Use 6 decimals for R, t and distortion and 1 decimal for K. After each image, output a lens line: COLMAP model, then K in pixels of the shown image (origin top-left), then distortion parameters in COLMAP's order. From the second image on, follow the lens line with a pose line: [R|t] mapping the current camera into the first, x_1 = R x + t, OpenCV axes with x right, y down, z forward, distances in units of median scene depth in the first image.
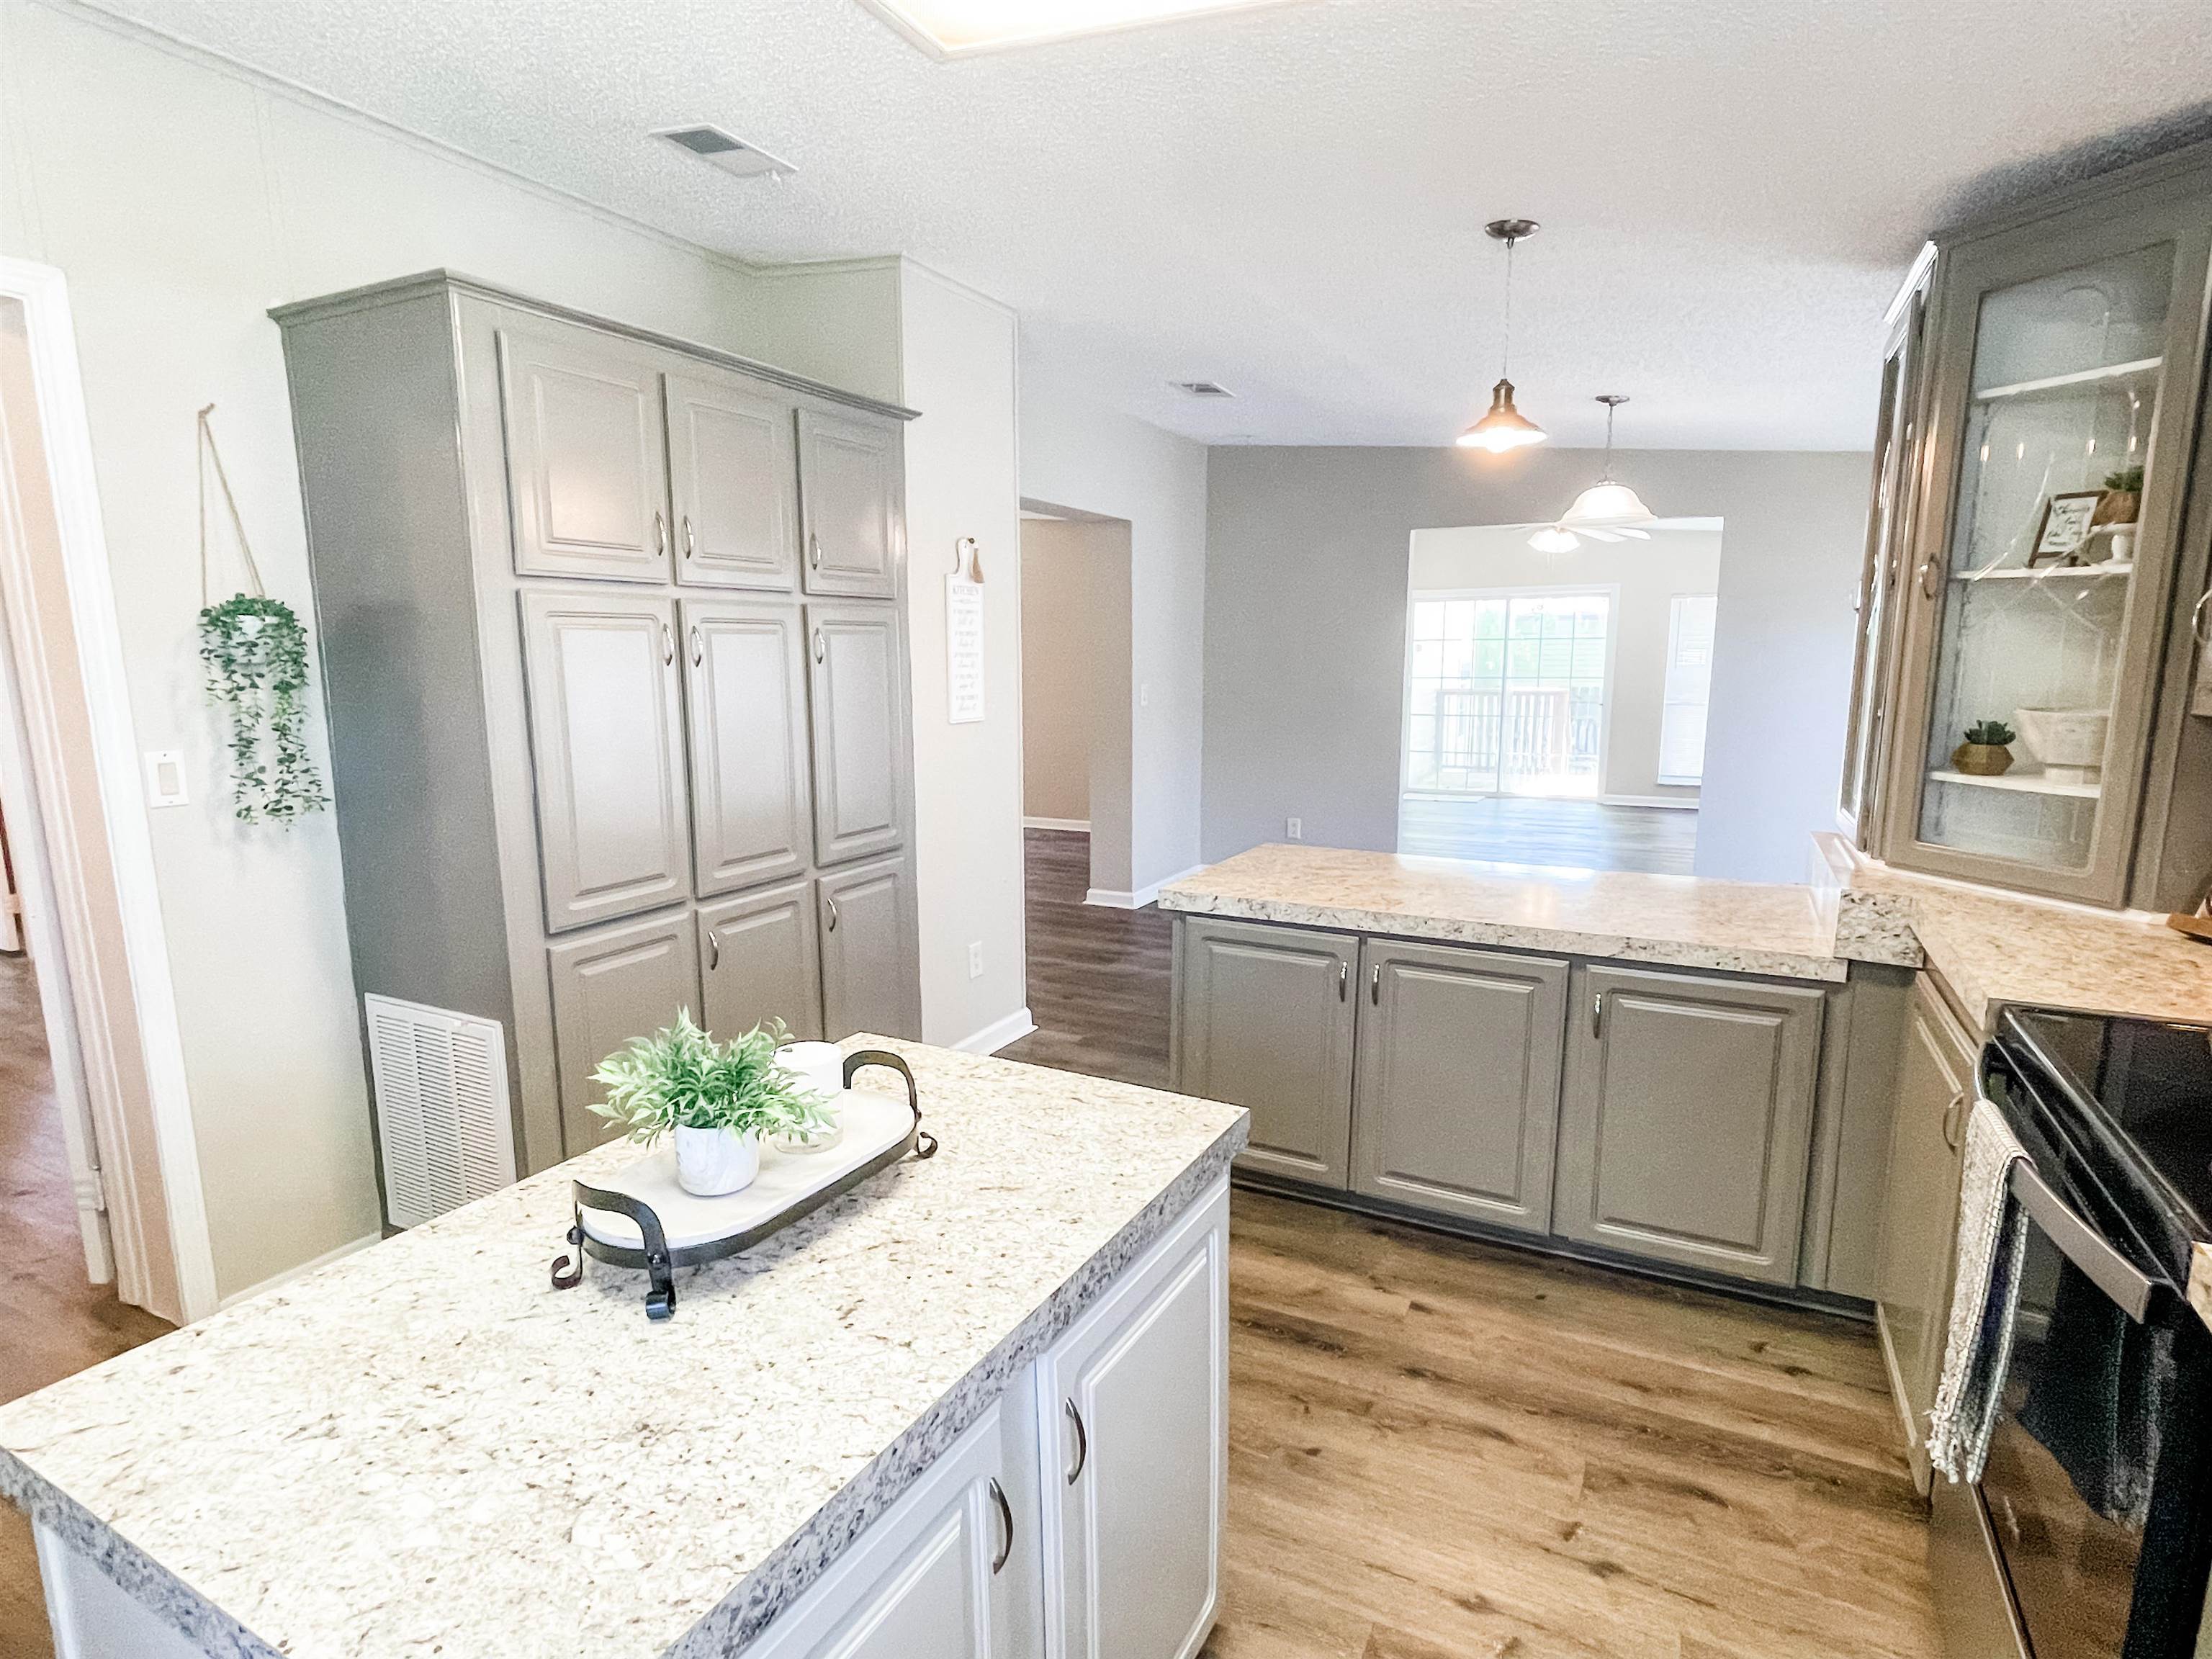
lens RADIAL K [[1157.5, 0, 1096.2], [0, 1157.5, 844.5], [0, 0, 1]] dist [0.006989, -0.007267]
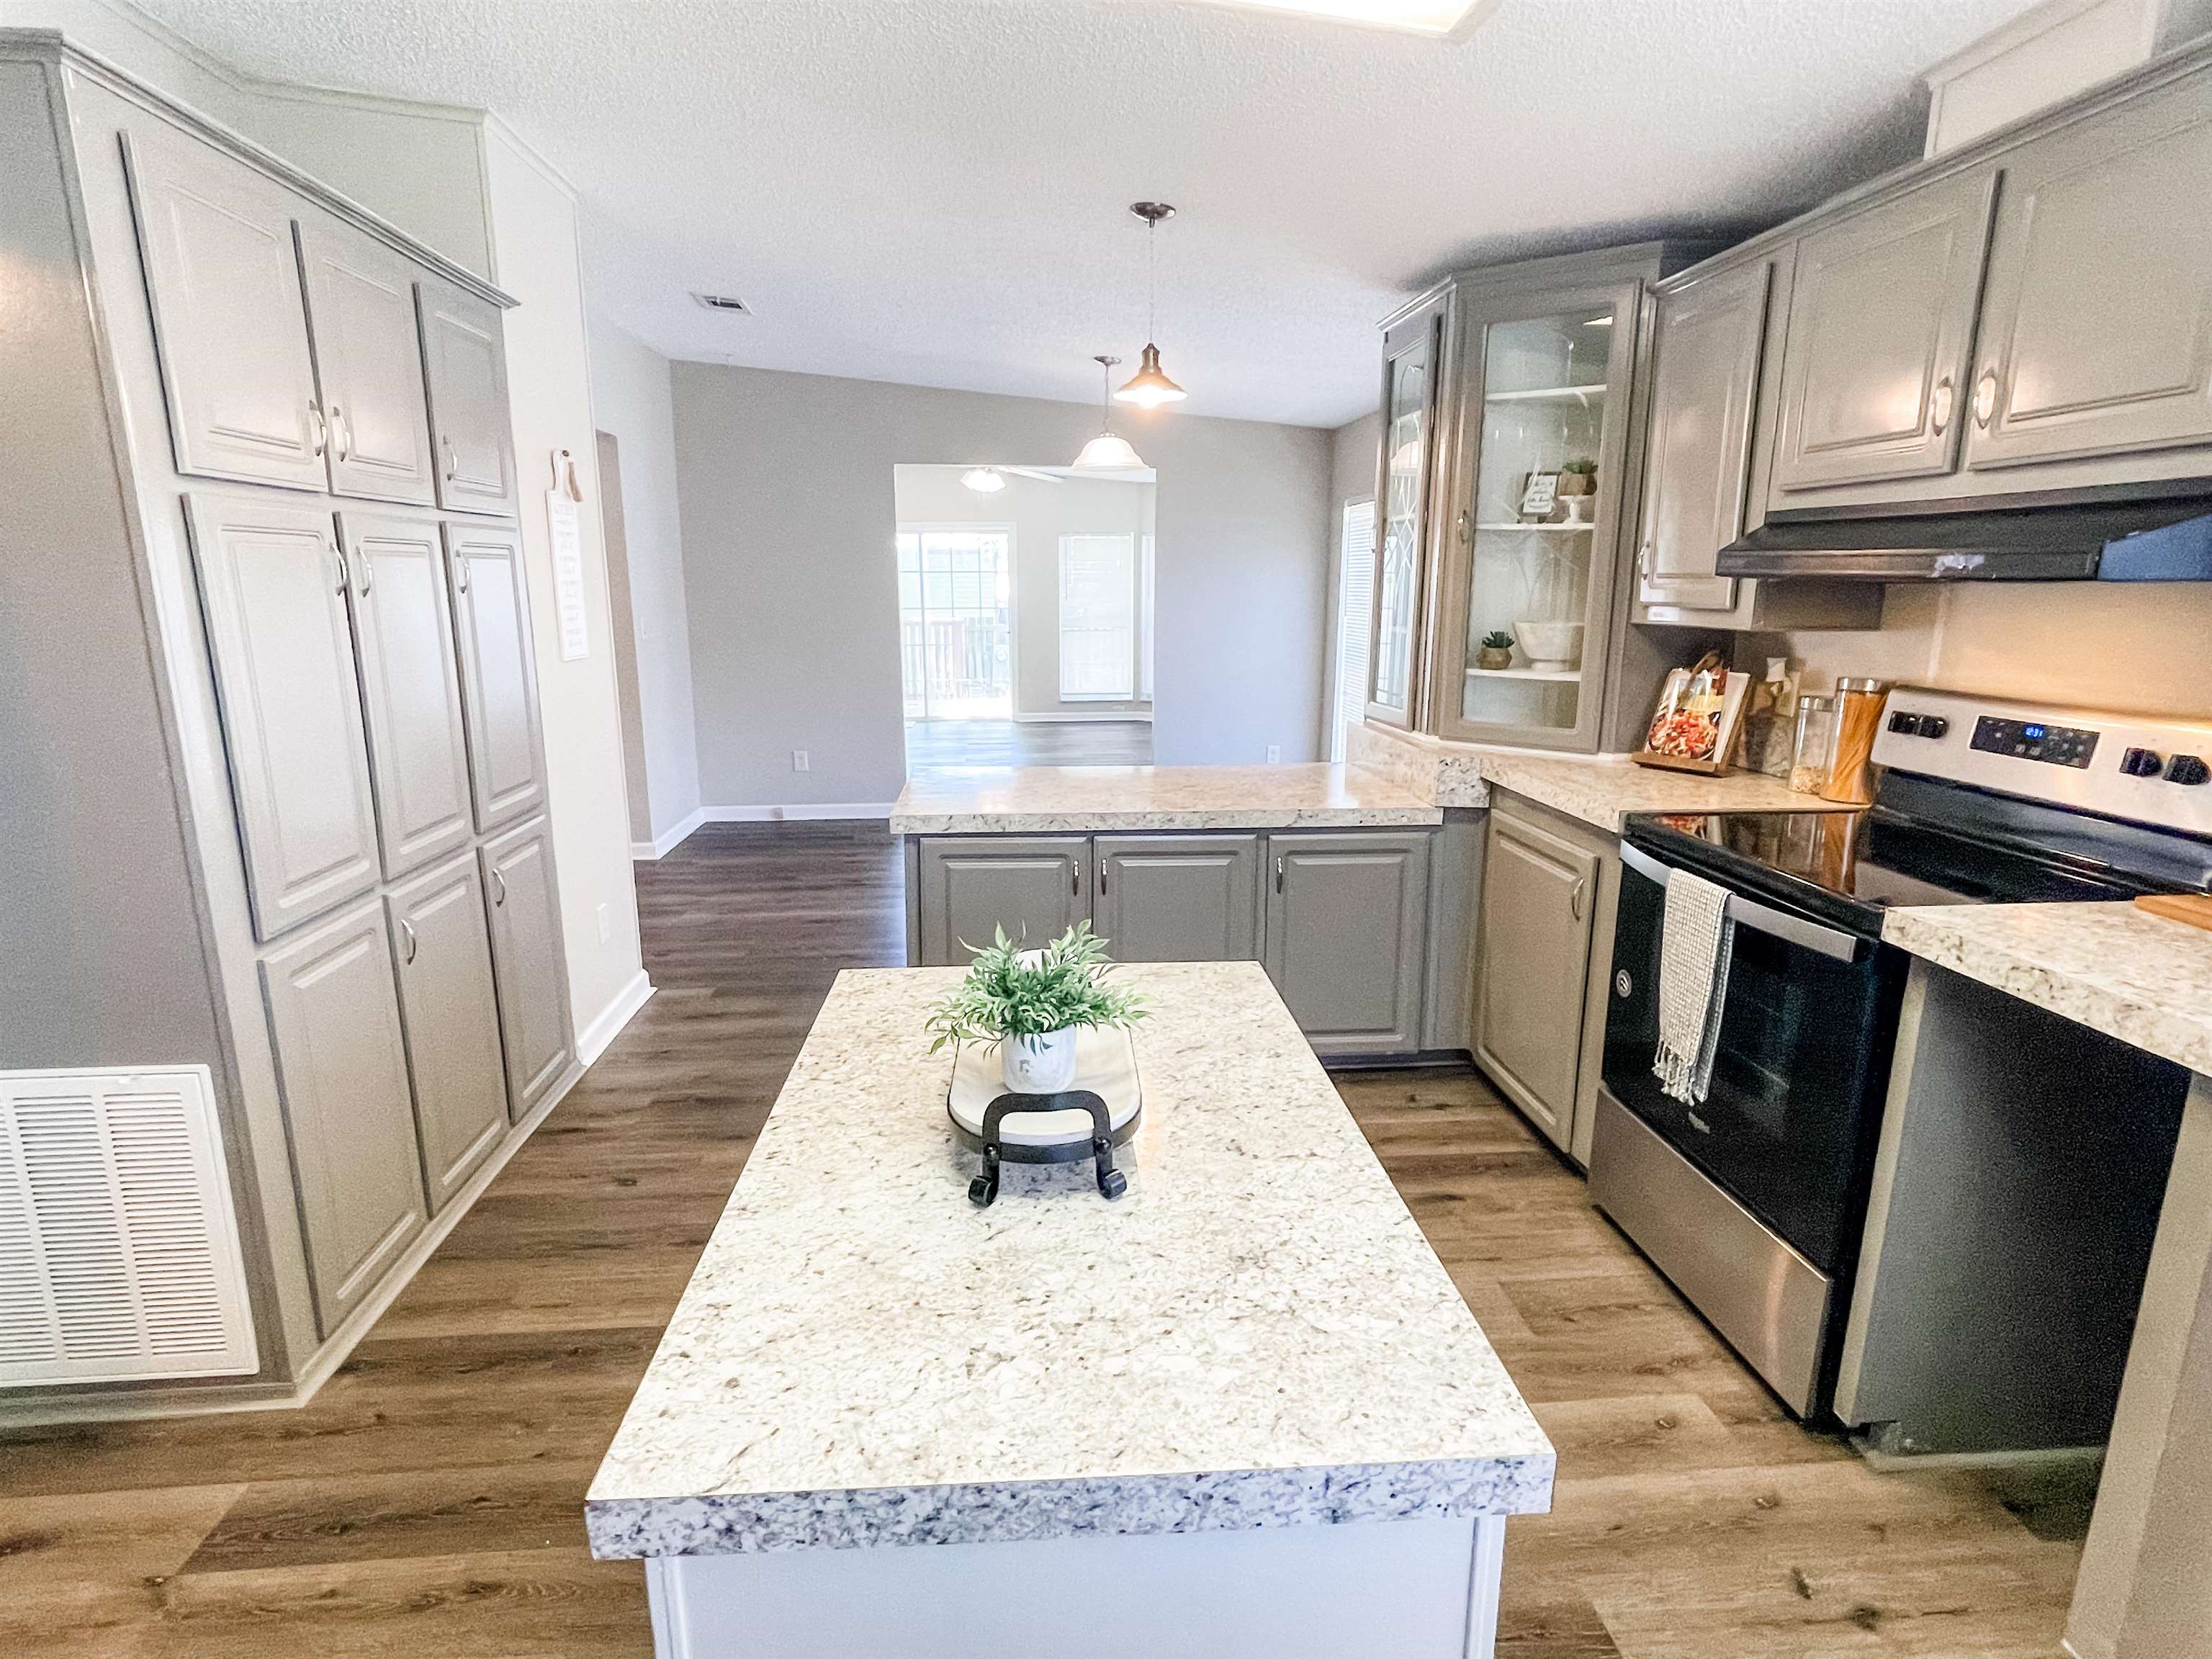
lens RADIAL K [[1157.5, 0, 1098.9], [0, 1157.5, 834.3], [0, 0, 1]] dist [0.006989, -0.007267]
pose [[0.847368, -0.110497, 0.519382, -0.379960], [0.085509, 0.993739, 0.071907, -0.002704], [-0.524075, -0.016520, 0.851512, 0.038802]]
